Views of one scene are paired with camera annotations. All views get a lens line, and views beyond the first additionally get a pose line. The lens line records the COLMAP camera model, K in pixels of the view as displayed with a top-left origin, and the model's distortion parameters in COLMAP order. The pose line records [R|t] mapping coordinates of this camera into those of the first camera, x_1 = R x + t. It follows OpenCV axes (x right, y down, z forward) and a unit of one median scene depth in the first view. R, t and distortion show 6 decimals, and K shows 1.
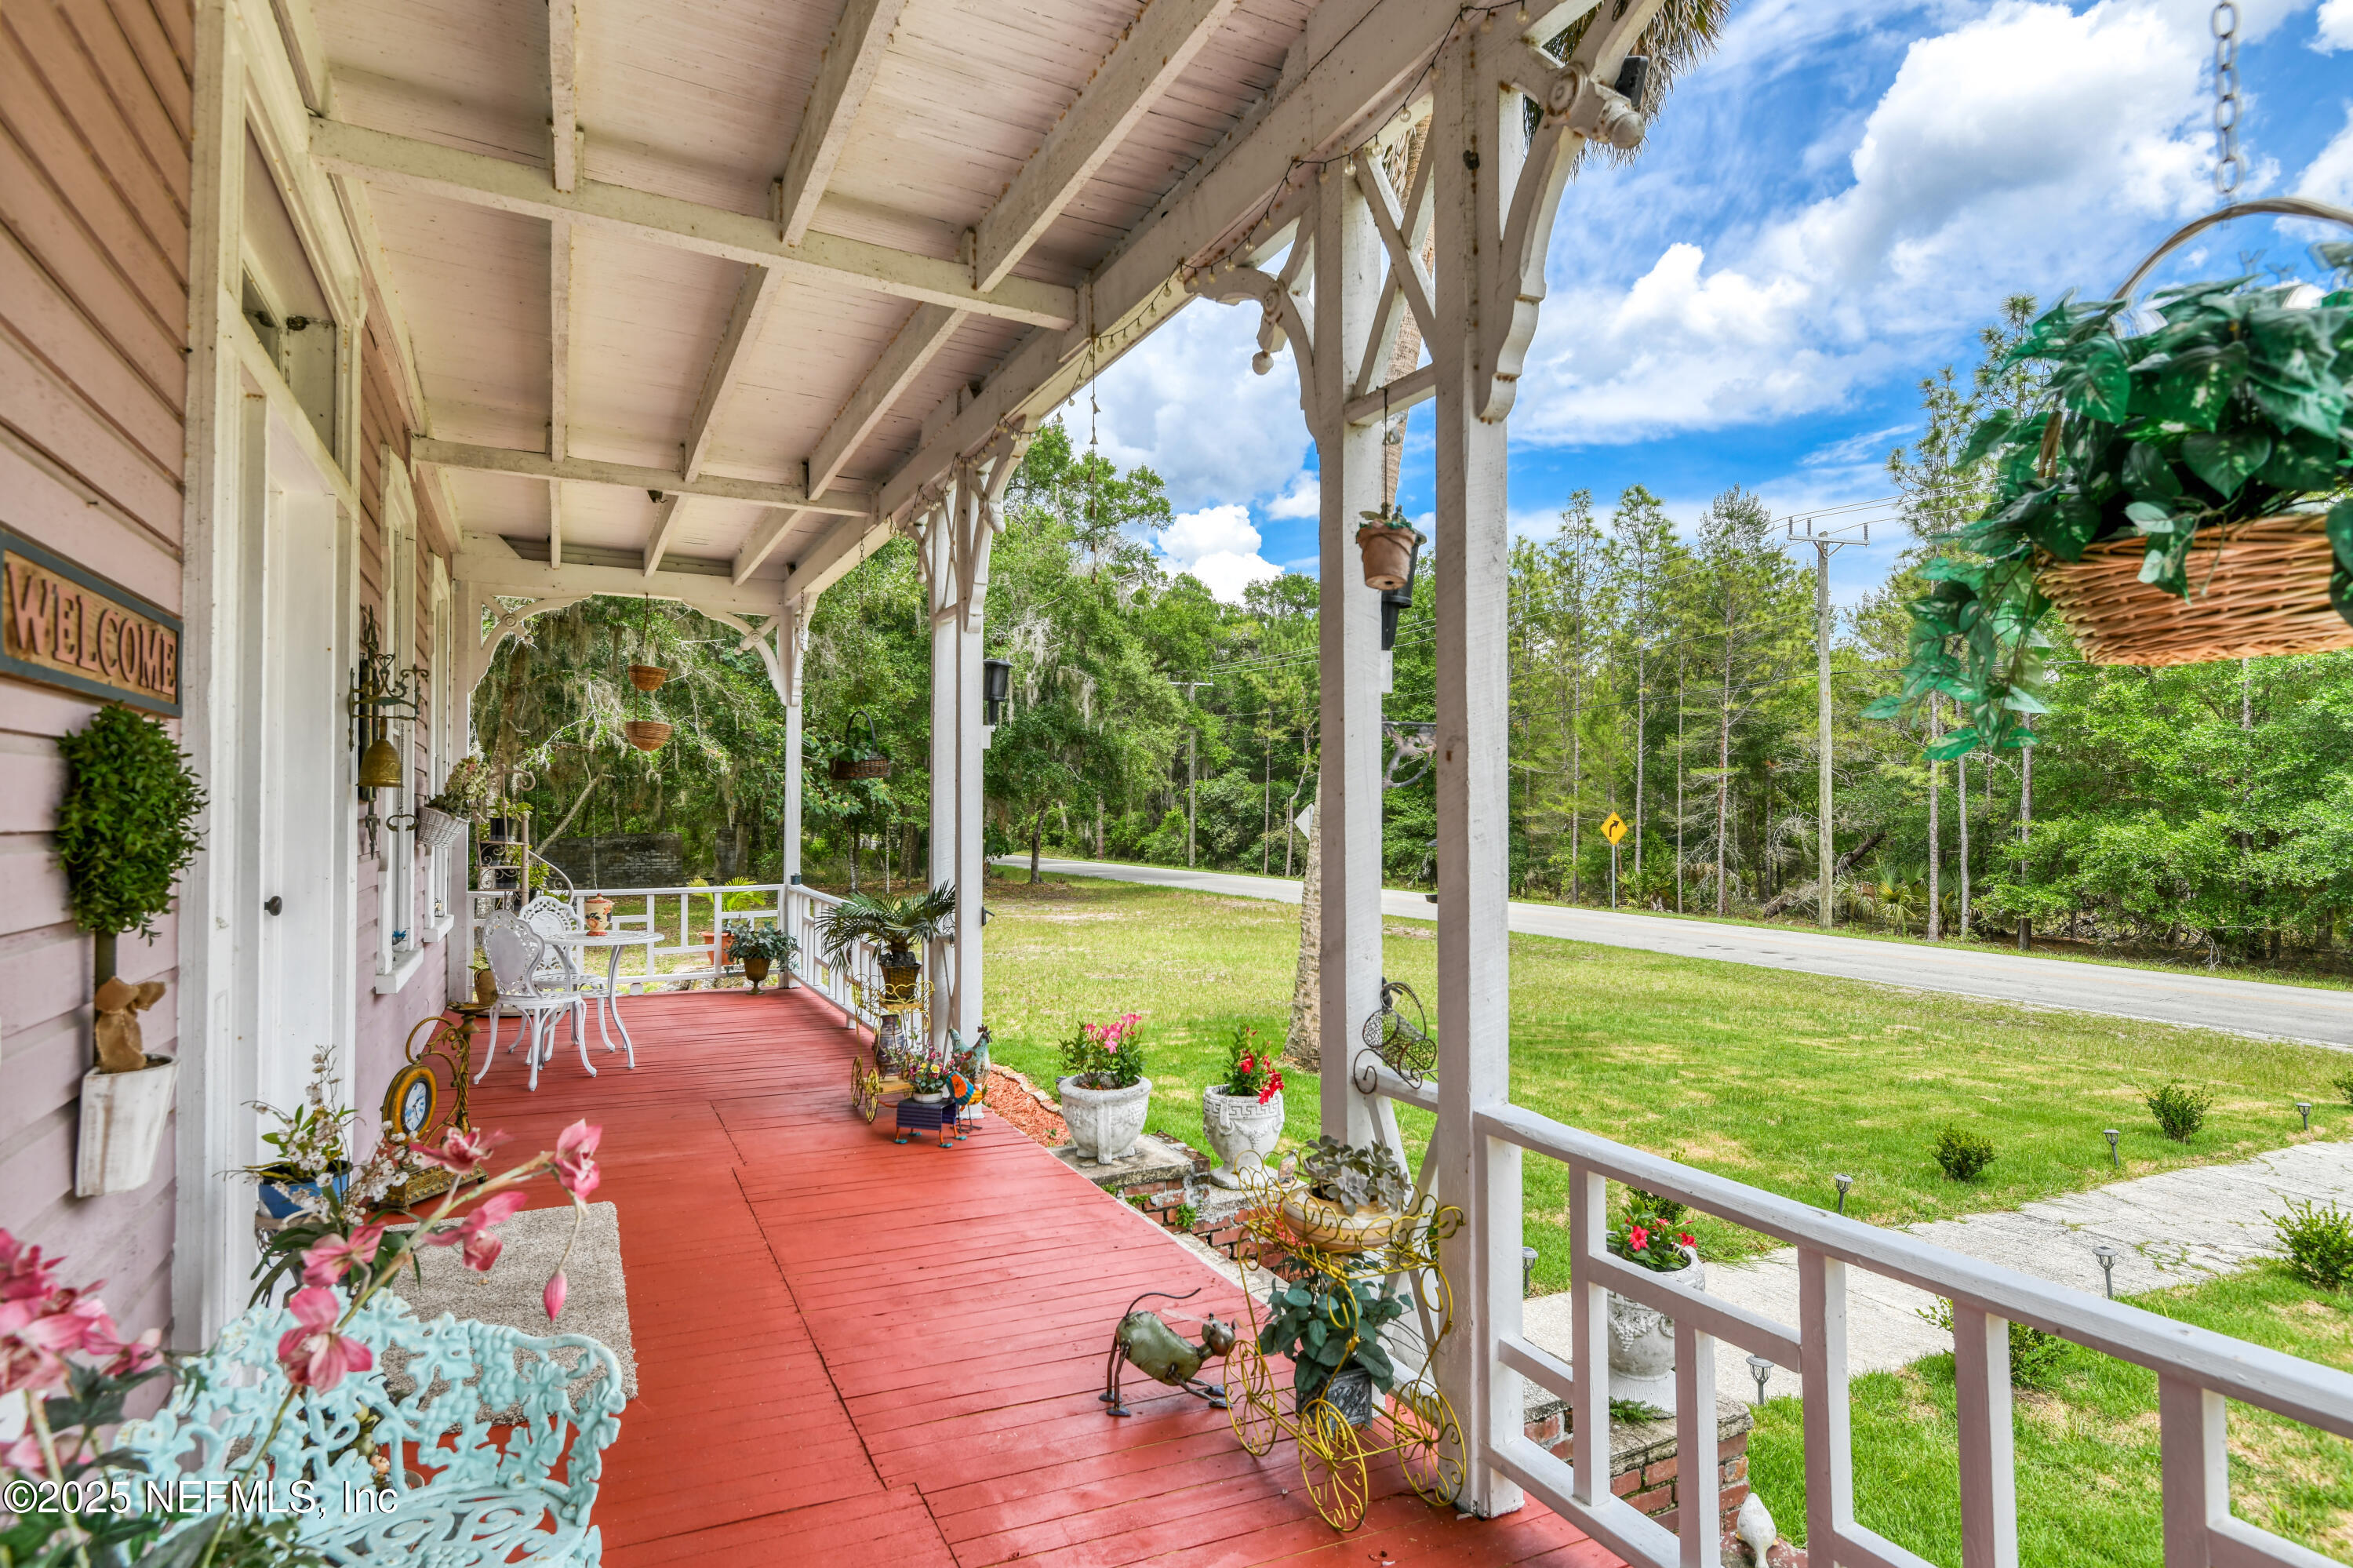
lens RADIAL K [[1164.0, 0, 1176.5], [0, 1164.0, 784.0], [0, 0, 1]] dist [0.001392, -0.000168]
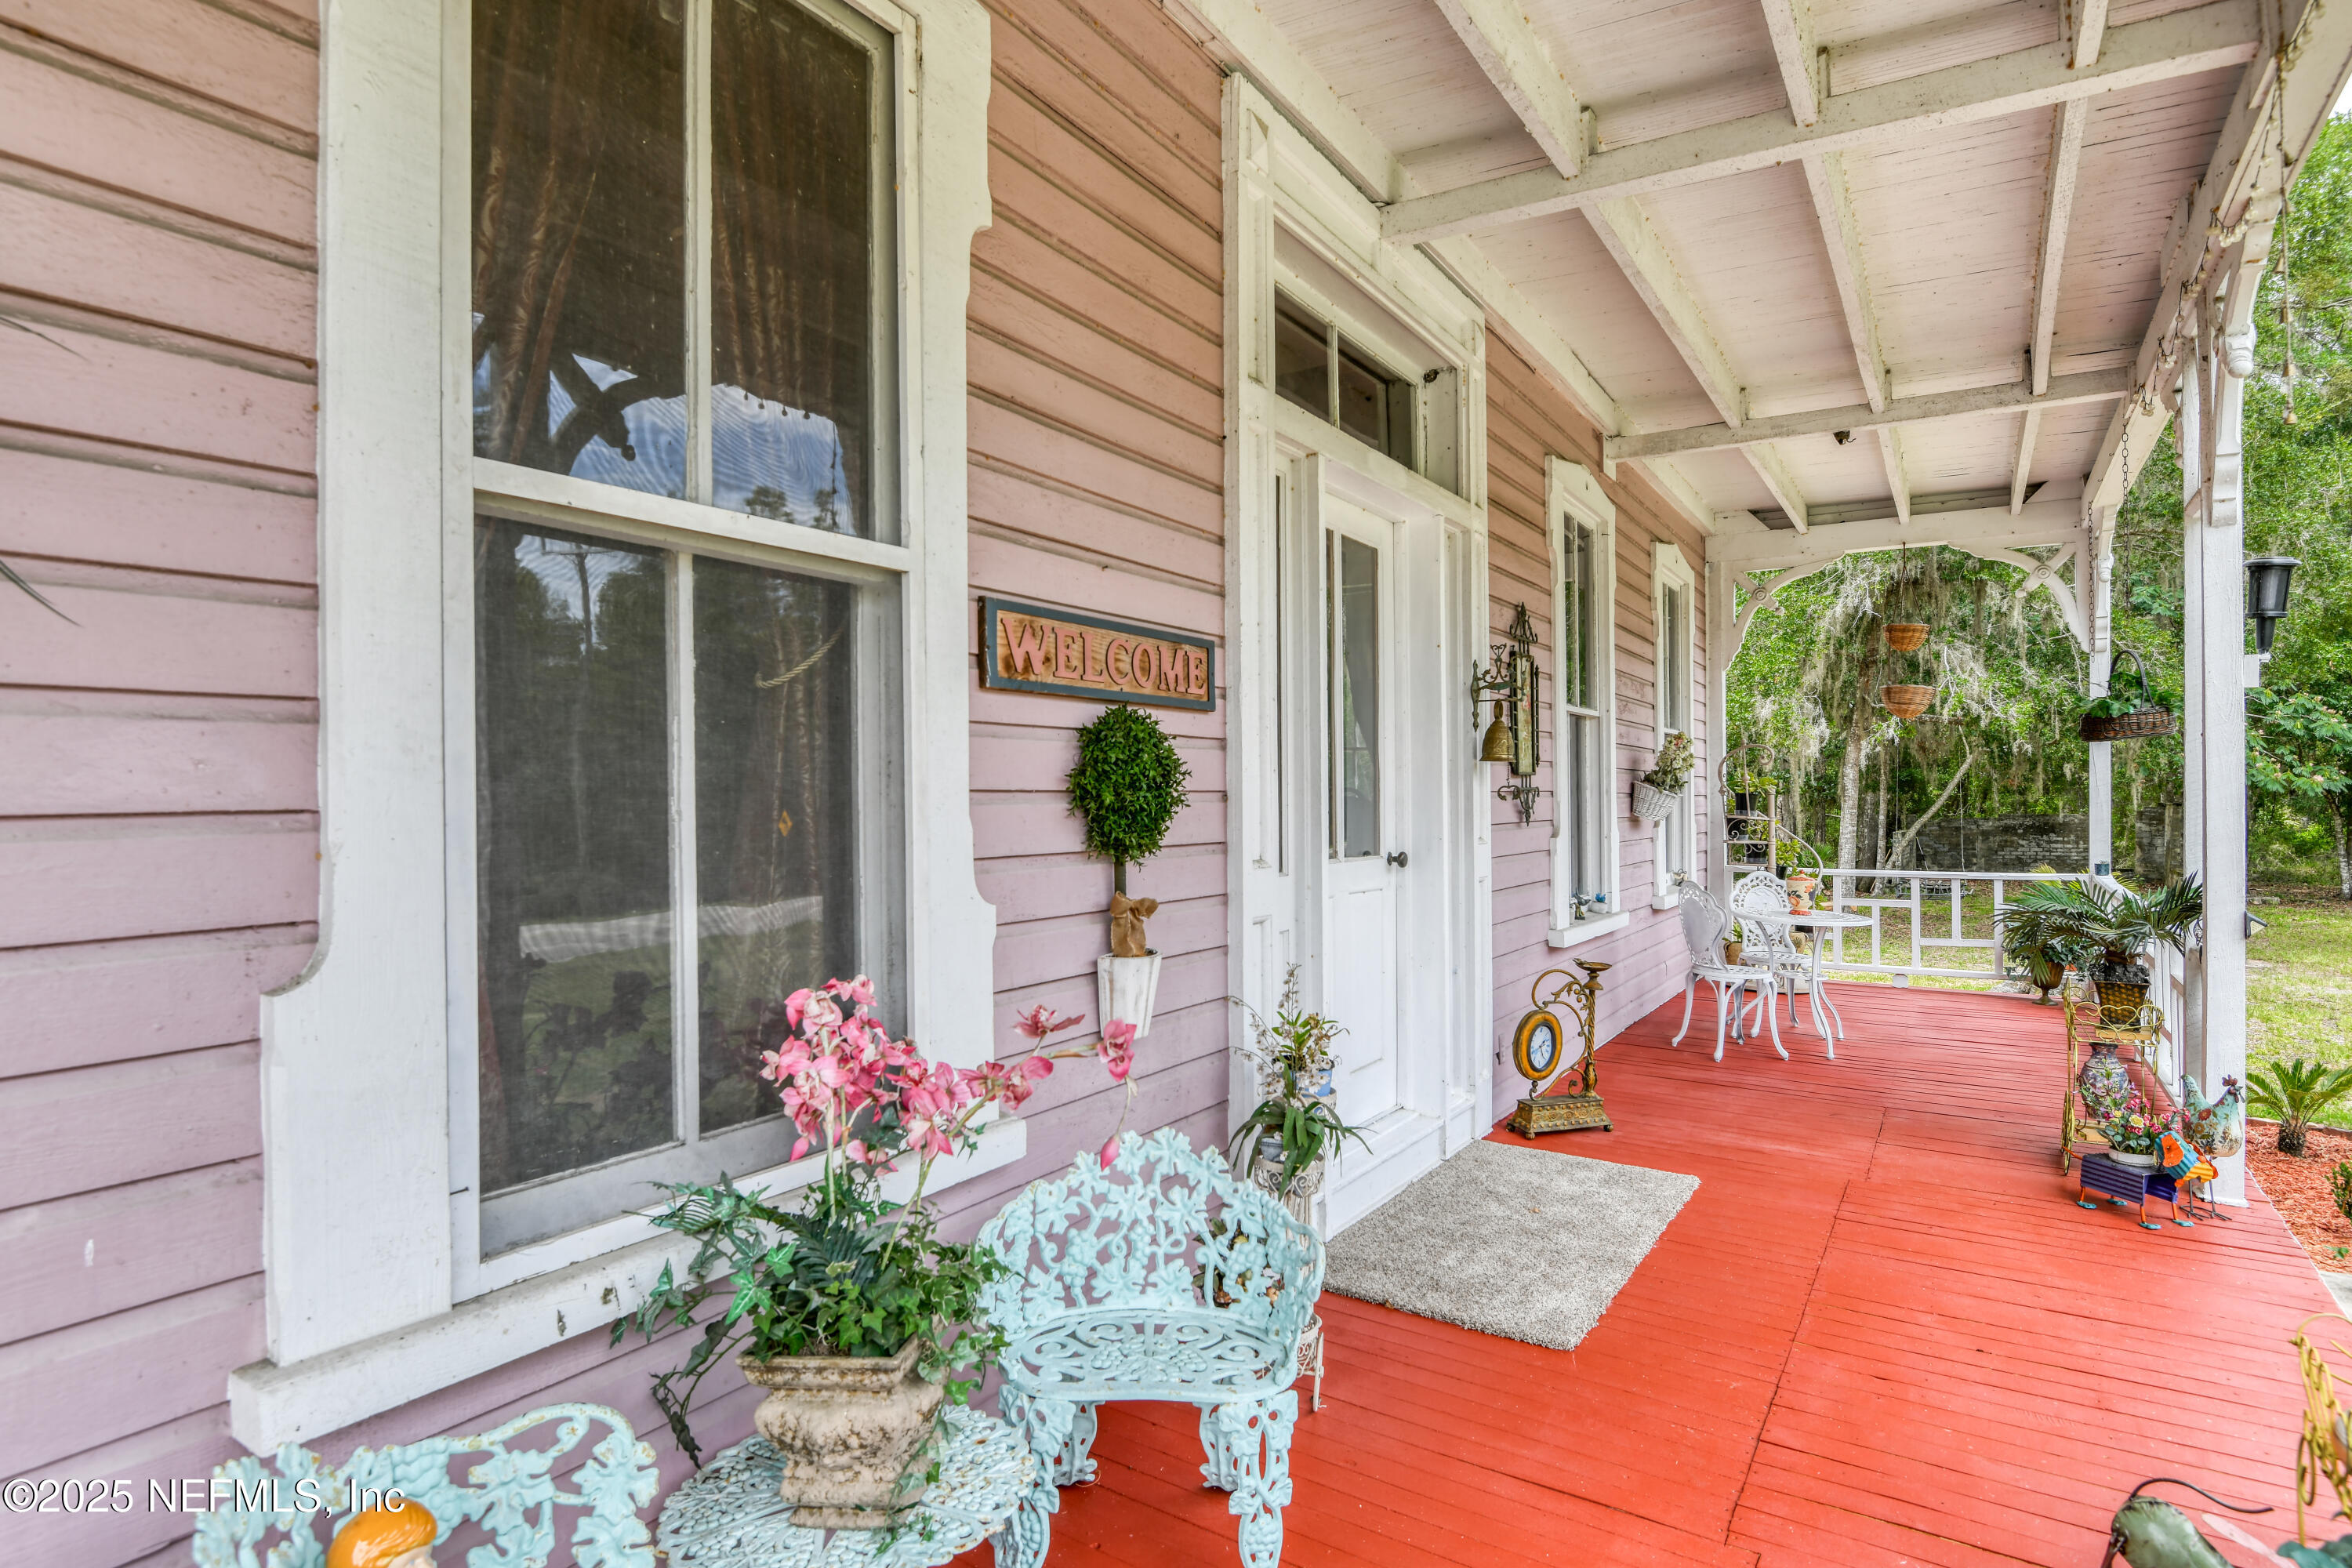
lens RADIAL K [[1214.1, 0, 1175.0], [0, 1214.1, 790.4], [0, 0, 1]] dist [0.000099, -0.008418]
pose [[0.545228, -0.004855, -0.838274, 0.180558], [0.026772, 0.999574, 0.011624, 0.010827], [0.837860, -0.028780, 0.545126, 0.107956]]
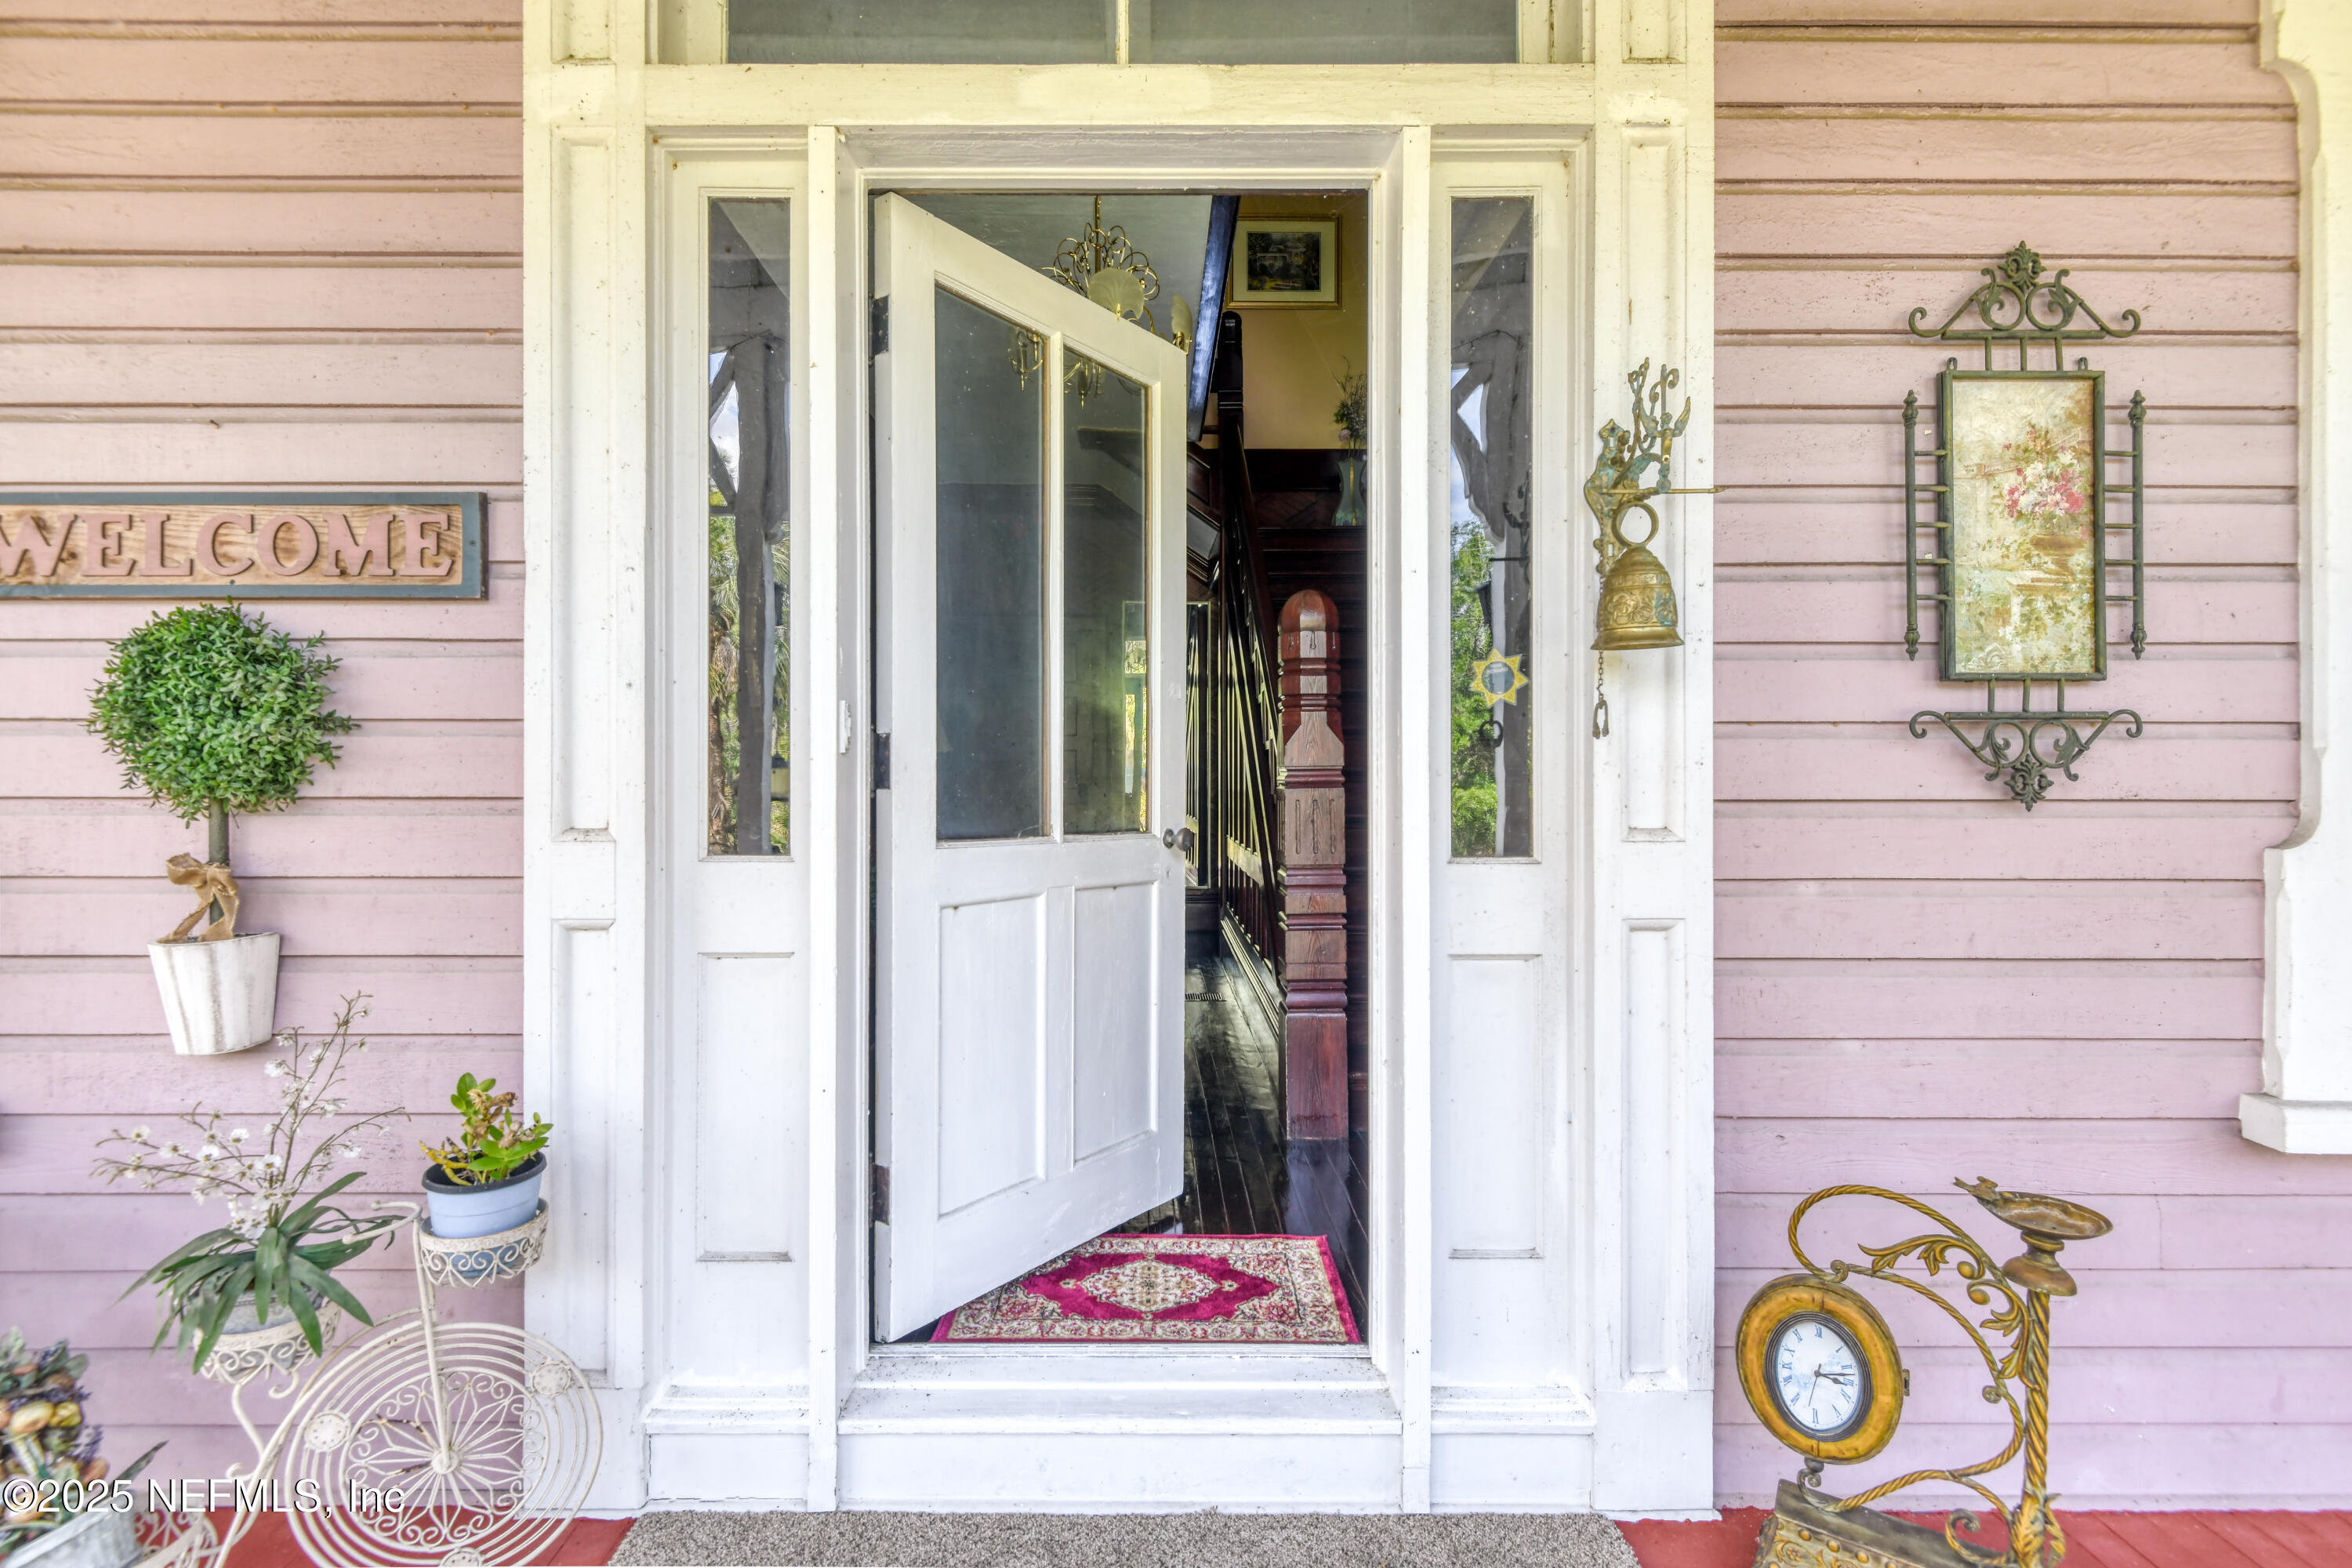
lens RADIAL K [[1163.5, 0, 1176.0], [0, 1163.5, 784.0], [0, 0, 1]] dist [0.001392, -0.000168]
pose [[-0.395002, -0.013331, -0.918584, -0.131776], [0.023530, 0.999420, -0.024622, 0.068949], [0.918379, -0.031339, -0.394459, 1.042375]]
